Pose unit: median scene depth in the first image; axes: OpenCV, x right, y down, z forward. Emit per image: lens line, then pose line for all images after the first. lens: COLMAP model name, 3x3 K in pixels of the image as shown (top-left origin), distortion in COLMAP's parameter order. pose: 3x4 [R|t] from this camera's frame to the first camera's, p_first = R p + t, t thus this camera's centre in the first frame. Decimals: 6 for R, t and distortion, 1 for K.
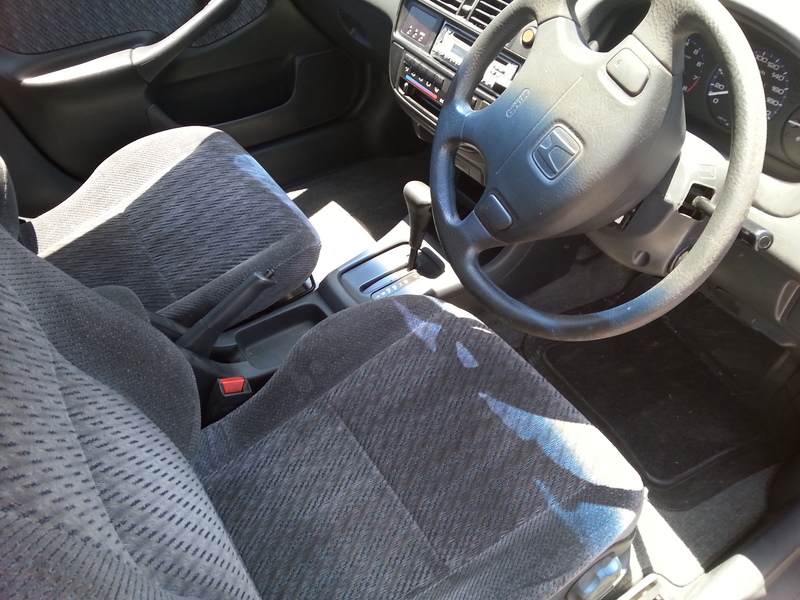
lens RADIAL K [[659.7, 0, 398.8], [0, 659.7, 285.1], [0, 0, 1]] dist [0.002321, -0.037047]
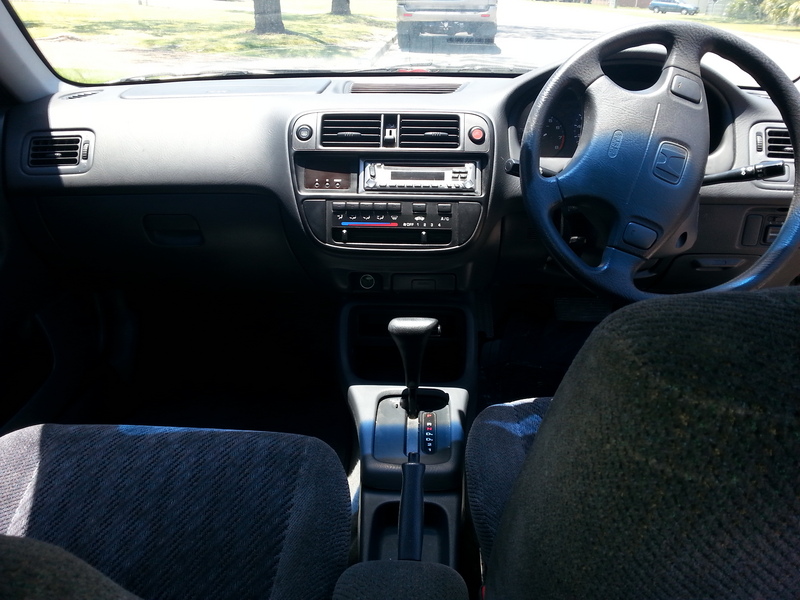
lens RADIAL K [[659.7, 0, 398.8], [0, 659.7, 285.1], [0, 0, 1]] dist [0.002321, -0.037047]
pose [[0.596782, -0.339553, 0.727018, -0.672480], [0.559447, 0.825588, -0.073639, -0.132820], [-0.575213, 0.450675, 0.682658, 0.357652]]
